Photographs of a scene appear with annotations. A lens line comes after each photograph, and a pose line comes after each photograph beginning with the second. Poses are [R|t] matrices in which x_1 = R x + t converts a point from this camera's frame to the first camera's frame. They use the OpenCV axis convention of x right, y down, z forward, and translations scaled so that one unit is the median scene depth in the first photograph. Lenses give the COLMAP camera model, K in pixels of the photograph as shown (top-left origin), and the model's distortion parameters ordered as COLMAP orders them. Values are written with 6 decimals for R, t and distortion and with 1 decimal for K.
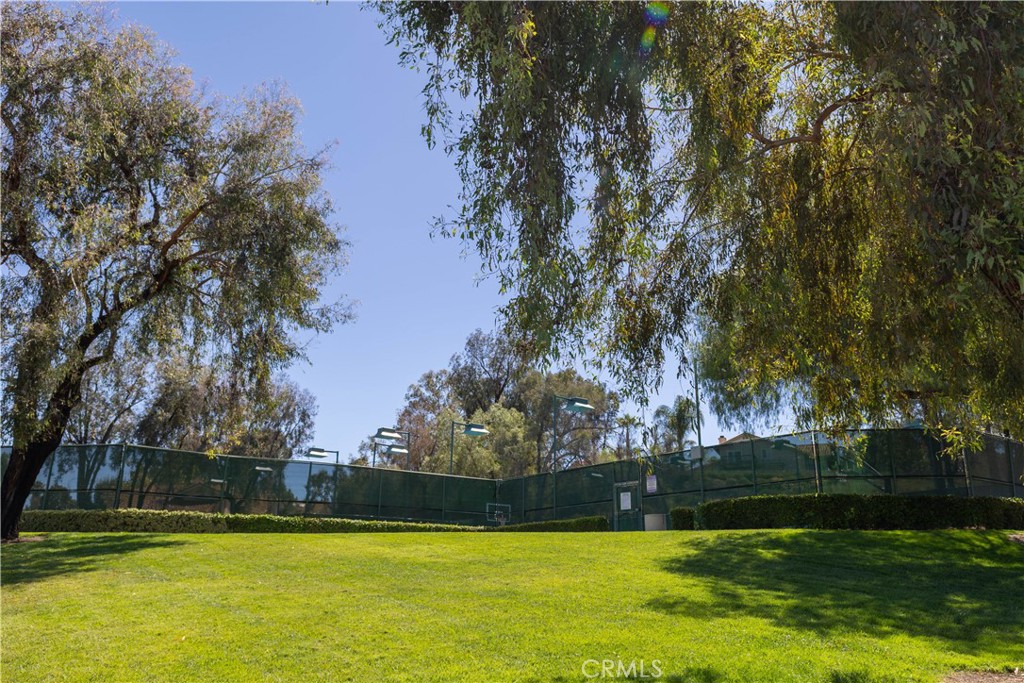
lens RADIAL K [[786.6, 0, 512.0], [0, 786.6, 341.5], [0, 0, 1]] dist [-0.022732, -0.000175]
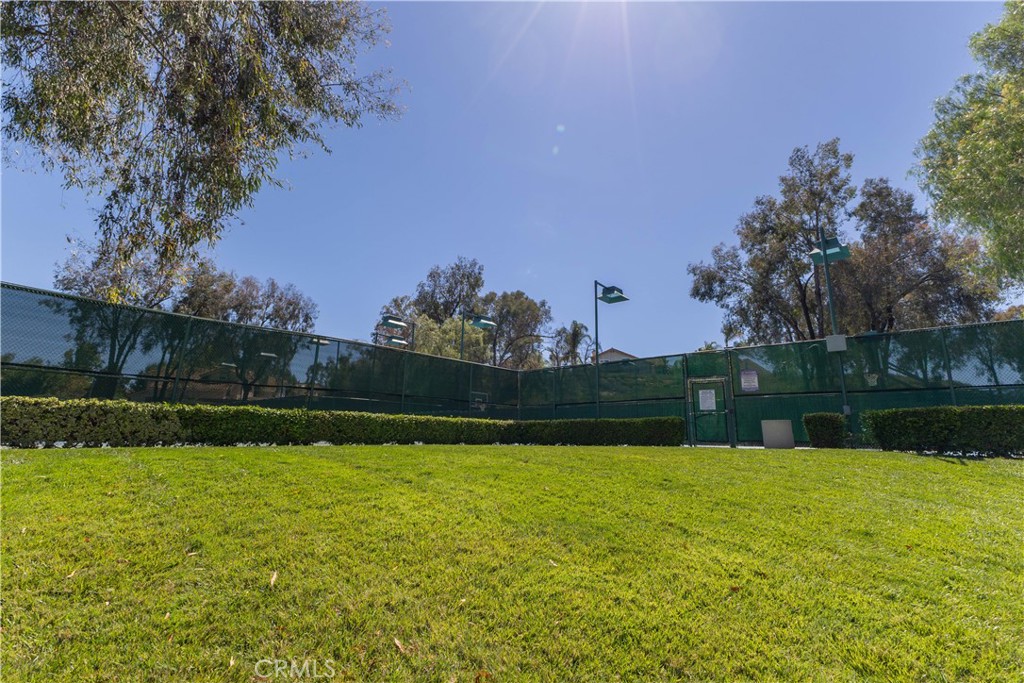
lens RADIAL K [[447.3, 0, 481.3], [0, 447.3, 338.5], [0, 0, 1]] dist [-0.000958, -0.000023]
pose [[0.992014, 0.047546, 0.116825, -0.067013], [-0.057980, 0.994467, 0.087602, 0.048311], [-0.112013, -0.093676, 0.989282, 0.246851]]
